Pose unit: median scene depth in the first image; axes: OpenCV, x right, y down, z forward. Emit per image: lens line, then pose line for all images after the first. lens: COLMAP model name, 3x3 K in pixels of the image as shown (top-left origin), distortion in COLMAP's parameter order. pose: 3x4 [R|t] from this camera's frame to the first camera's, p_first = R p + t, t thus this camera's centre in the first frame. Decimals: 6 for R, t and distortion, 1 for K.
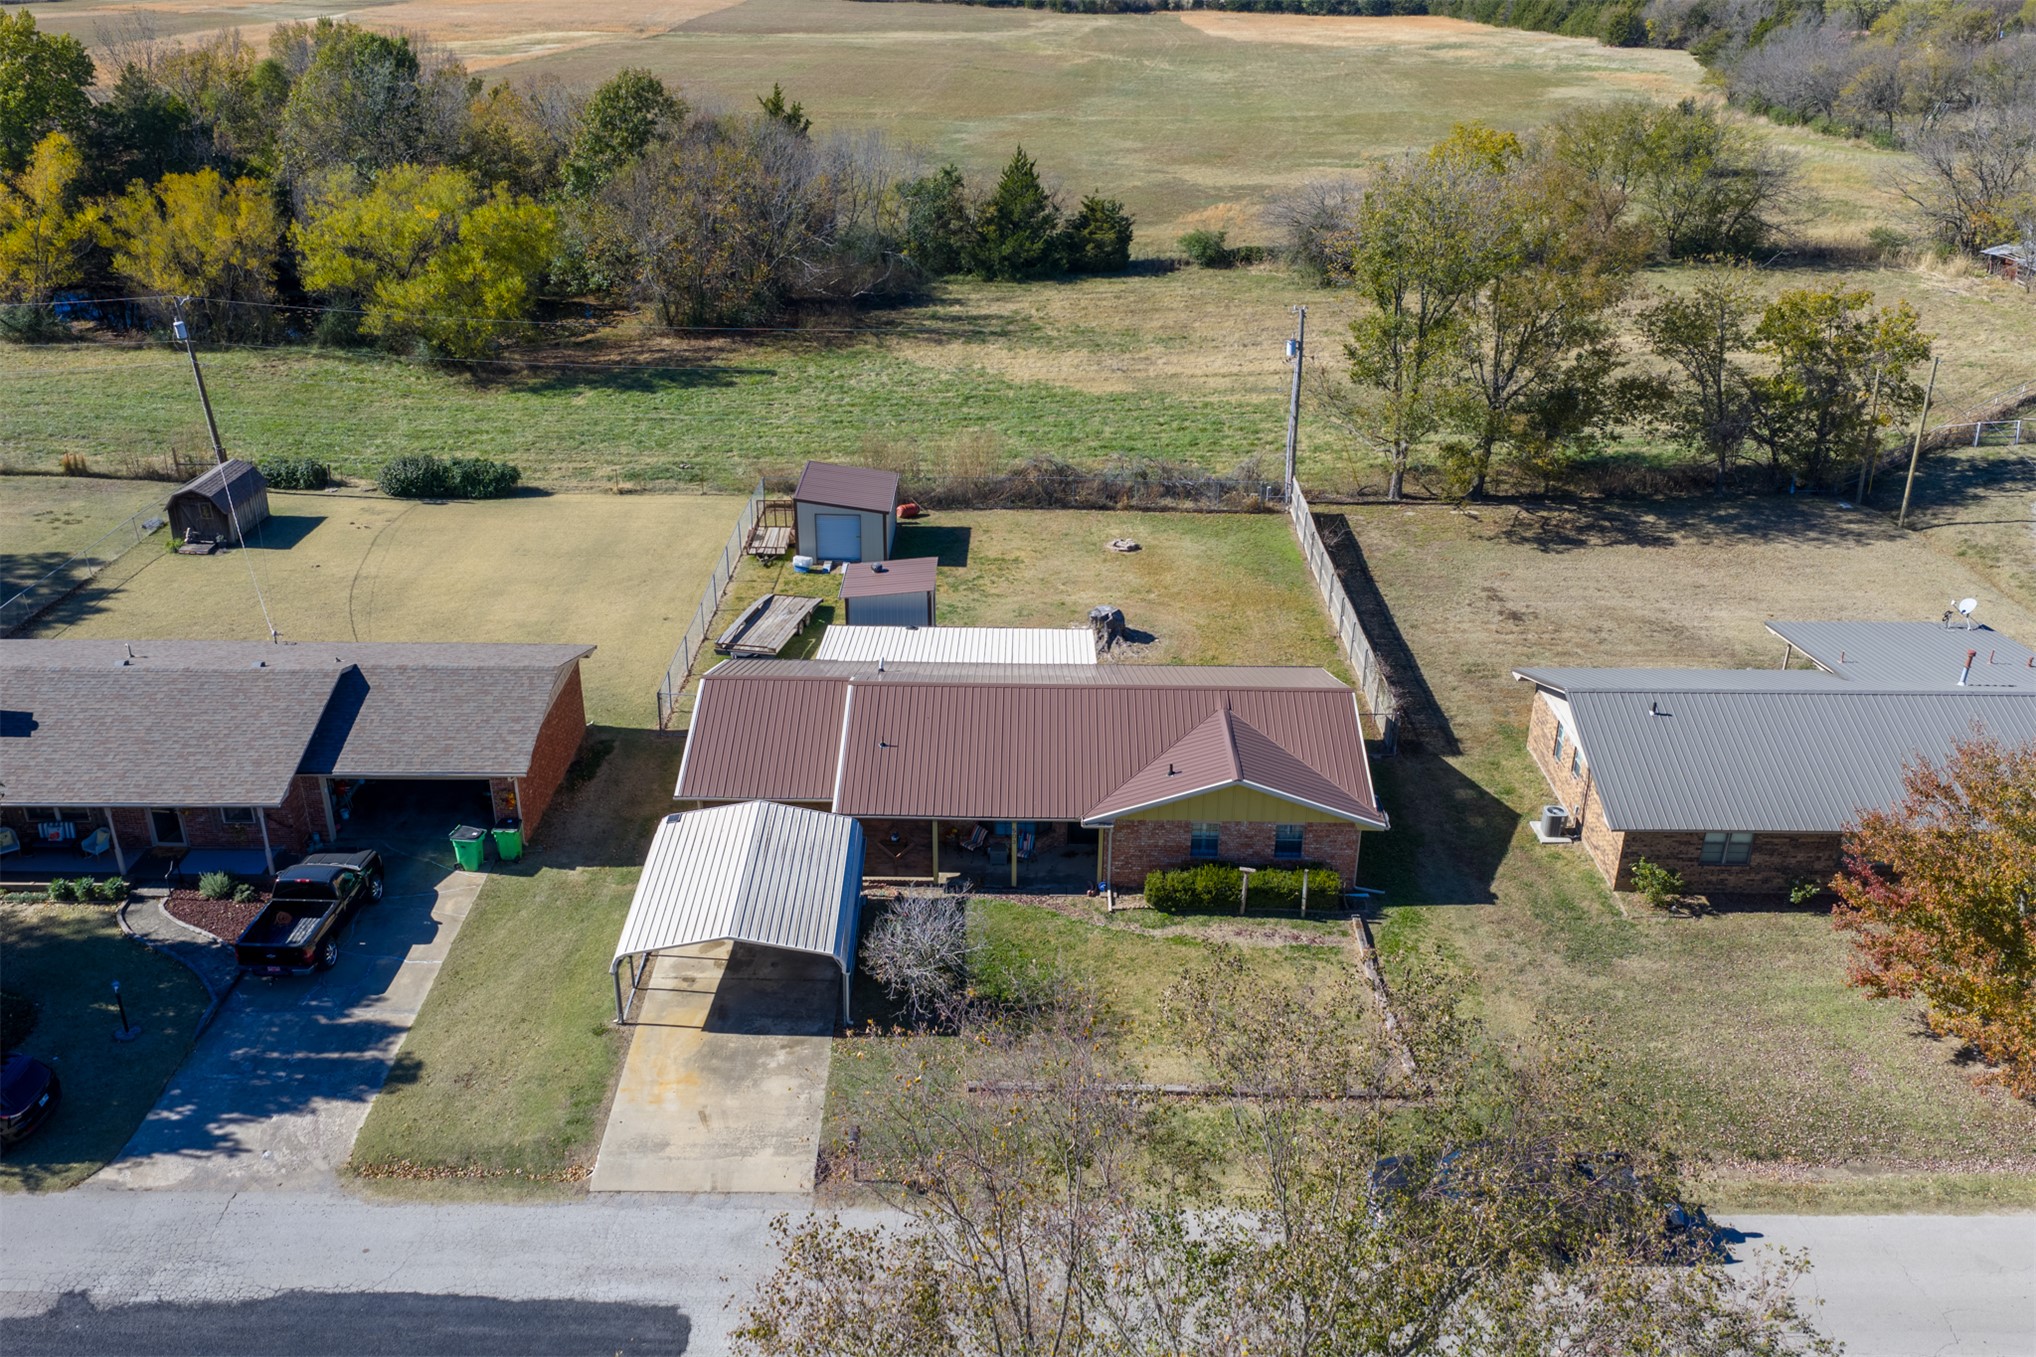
lens RADIAL K [[1690.4, 0, 1018.0], [0, 1690.4, 678.5], [0, 0, 1]] dist [0.006106, -0.005924]
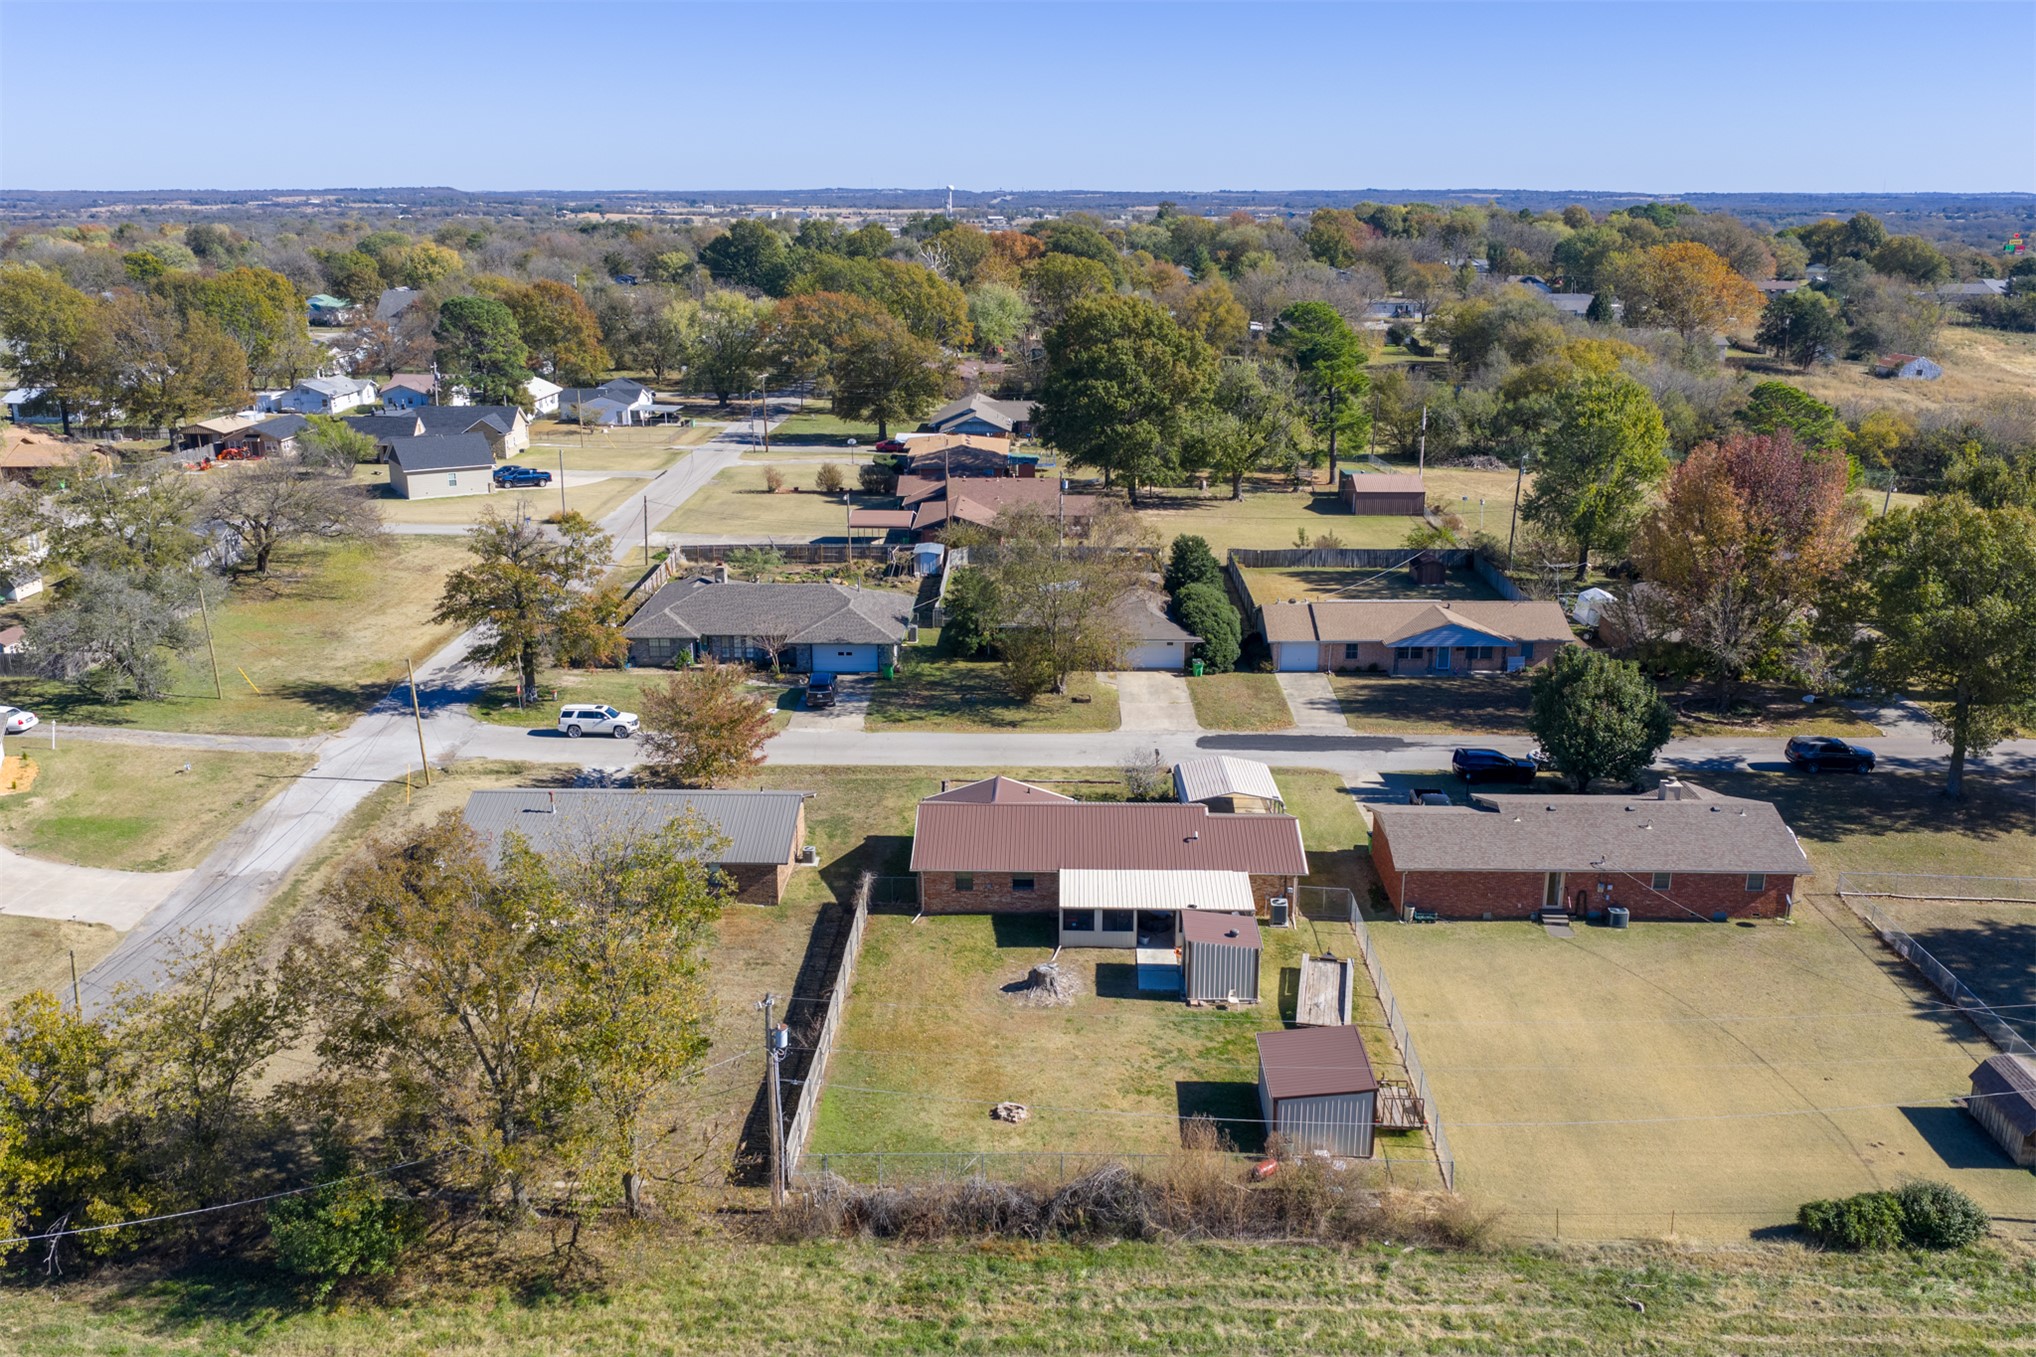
lens RADIAL K [[1683.3, 0, 1020.9], [0, 1683.3, 681.9], [0, 0, 1]] dist [0.036585, -0.069562]
pose [[-0.999725, -0.017862, 0.015214, 0.049082], [-0.003249, 0.747570, 0.664175, -0.896417], [-0.023237, 0.663943, -0.747422, 1.593551]]
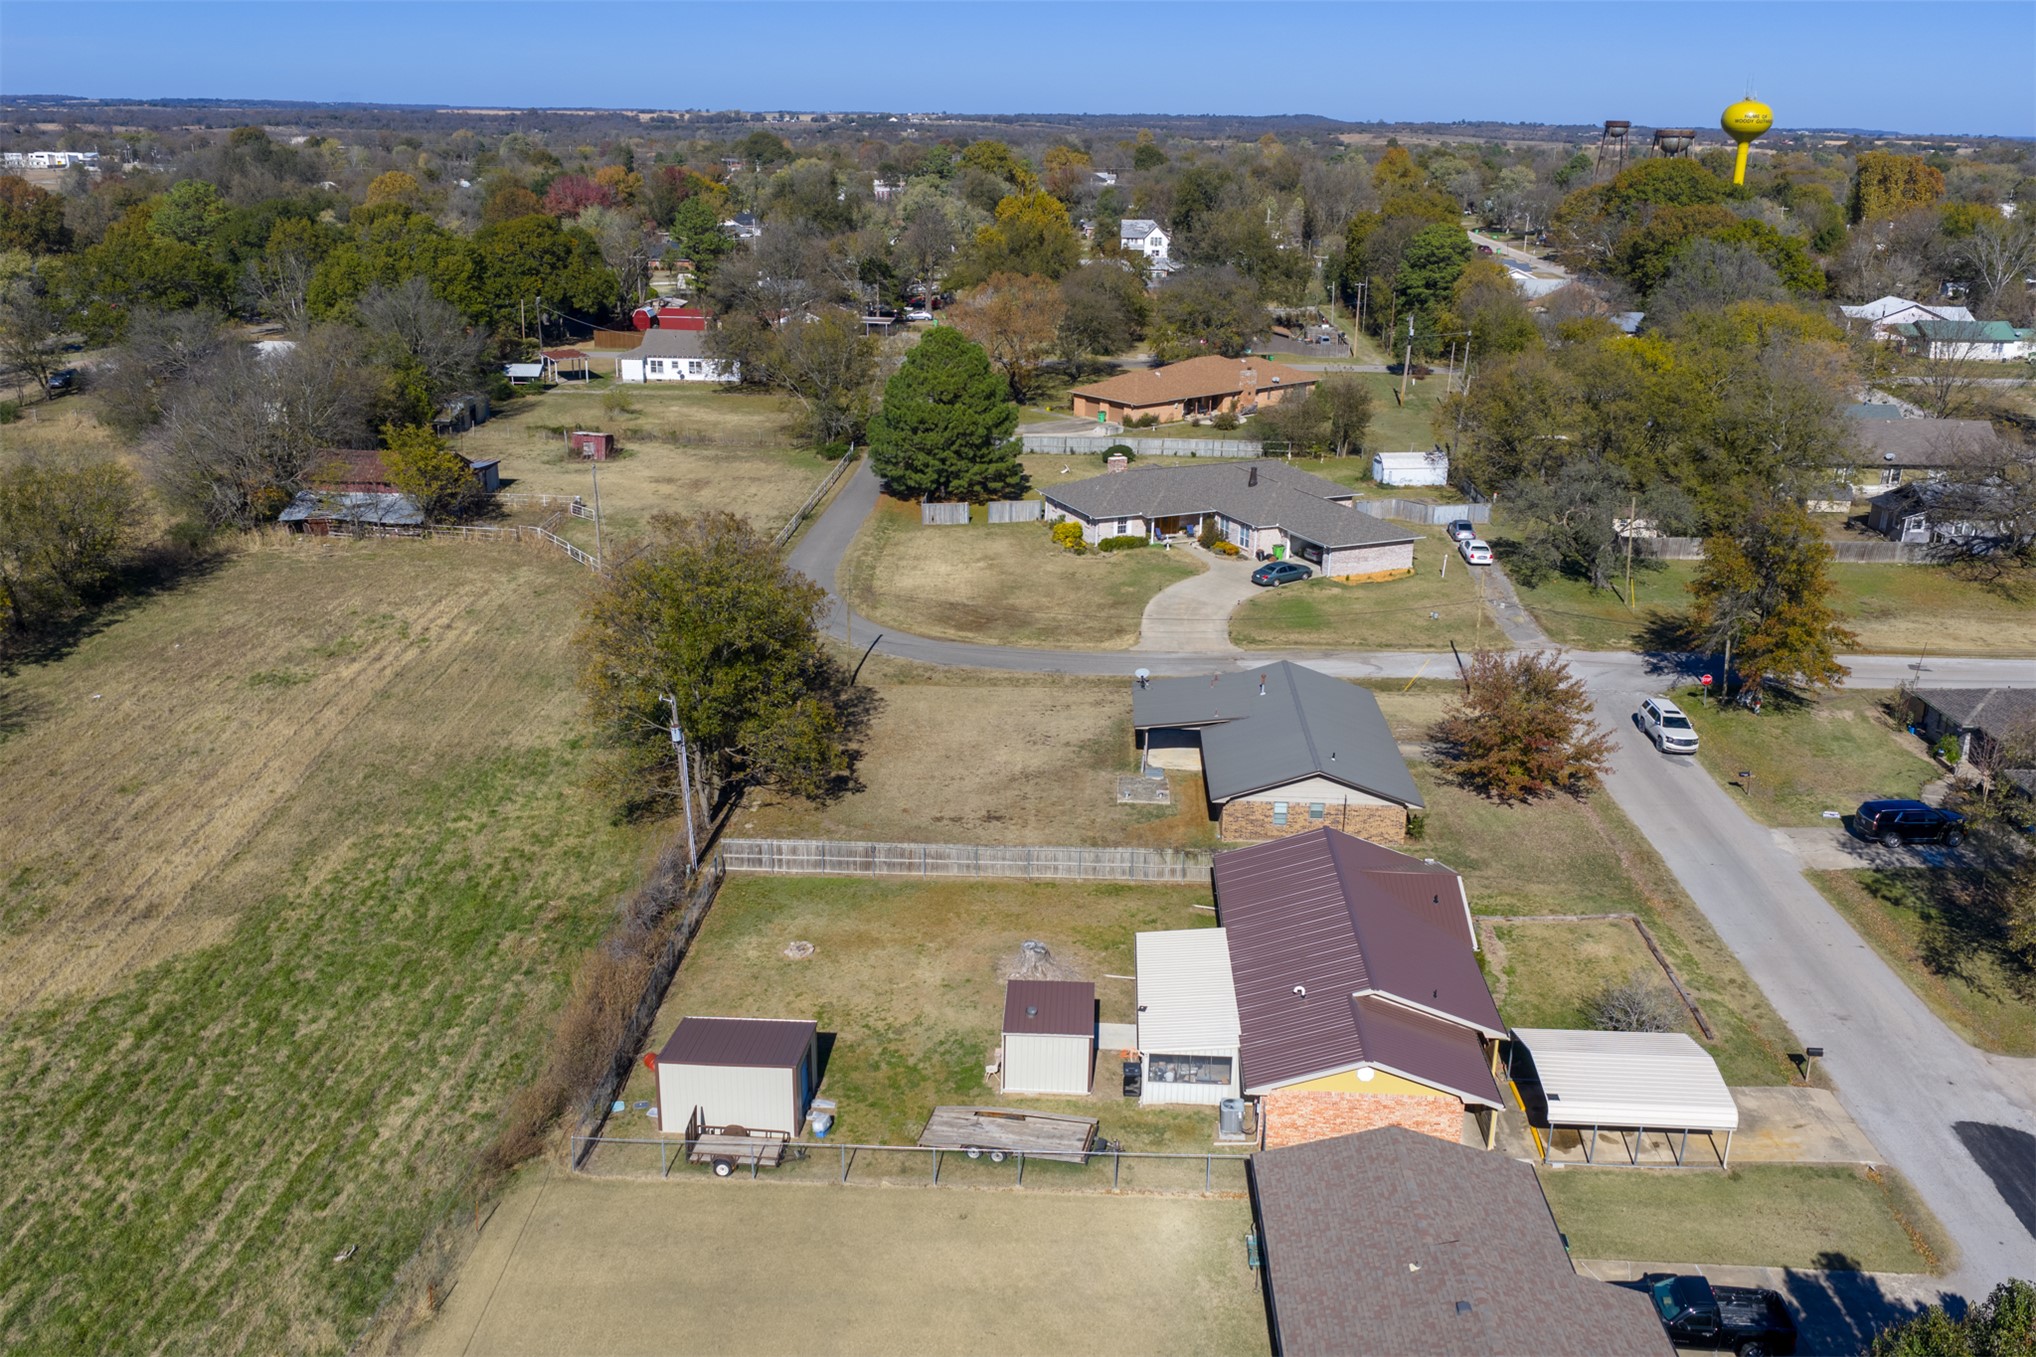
lens RADIAL K [[1683.3, 0, 1020.9], [0, 1683.3, 681.9], [0, 0, 1]] dist [0.036585, -0.069562]
pose [[0.045452, -0.330524, 0.942703, -0.860843], [0.413874, 0.865109, 0.283364, -0.466170], [-0.909199, 0.377280, 0.176116, 0.670714]]
